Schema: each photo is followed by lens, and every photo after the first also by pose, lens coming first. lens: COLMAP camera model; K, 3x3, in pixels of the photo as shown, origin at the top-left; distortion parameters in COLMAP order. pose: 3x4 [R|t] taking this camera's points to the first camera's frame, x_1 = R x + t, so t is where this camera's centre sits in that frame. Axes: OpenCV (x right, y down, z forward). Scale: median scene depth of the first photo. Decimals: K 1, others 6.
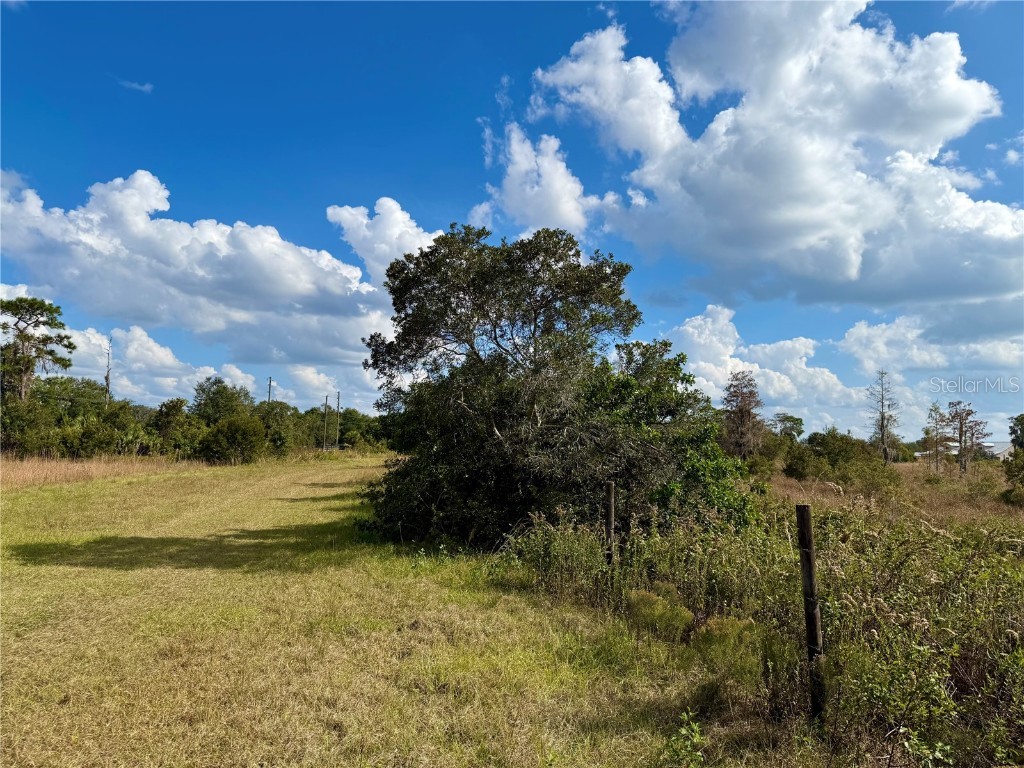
lens RADIAL K [[734.3, 0, 533.5], [0, 734.3, 376.1], [0, 0, 1]] dist [0.050611, -0.067579]
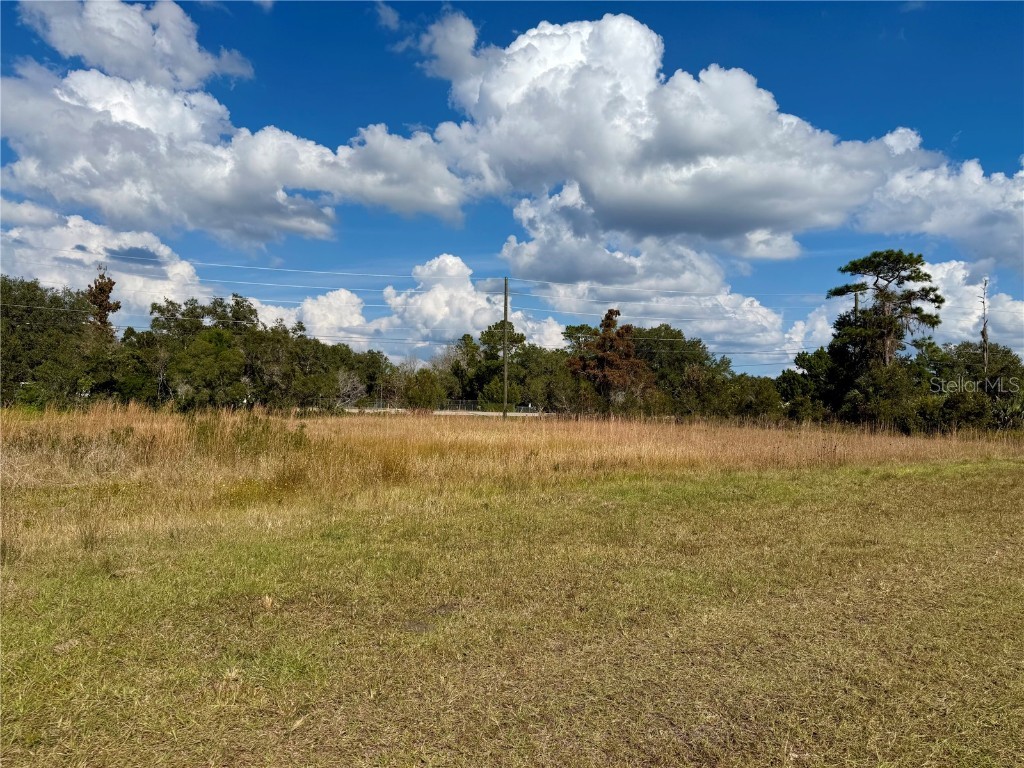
lens RADIAL K [[734.3, 0, 492.5], [0, 734.3, 398.5], [0, 0, 1]] dist [0.050611, -0.067579]
pose [[0.376212, -0.021875, -0.926275, -0.707567], [0.078512, 0.996878, 0.008346, 0.420686], [0.923201, -0.075863, 0.376755, 3.661770]]
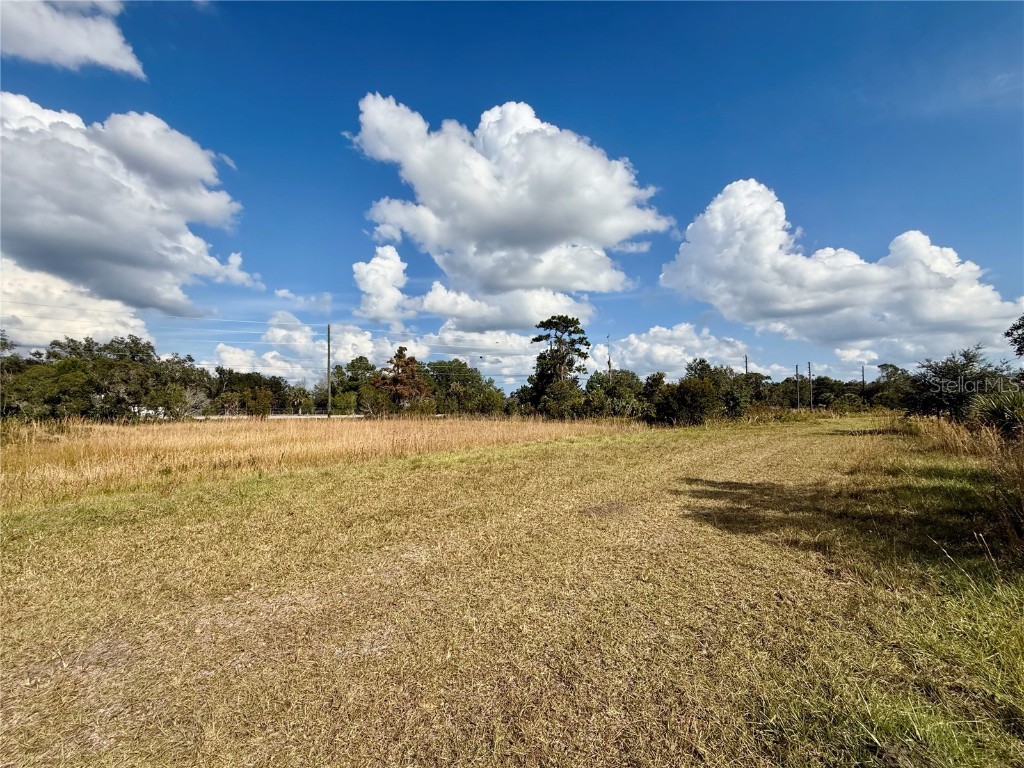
lens RADIAL K [[421.7, 0, 502.0], [0, 421.7, 382.0], [0, 0, 1]] dist [0.003954, -0.001609]
pose [[0.610007, -0.075360, -0.788804, -1.155202], [0.097412, 0.995049, -0.019733, 0.615400], [0.786386, -0.064802, 0.614328, 5.875913]]
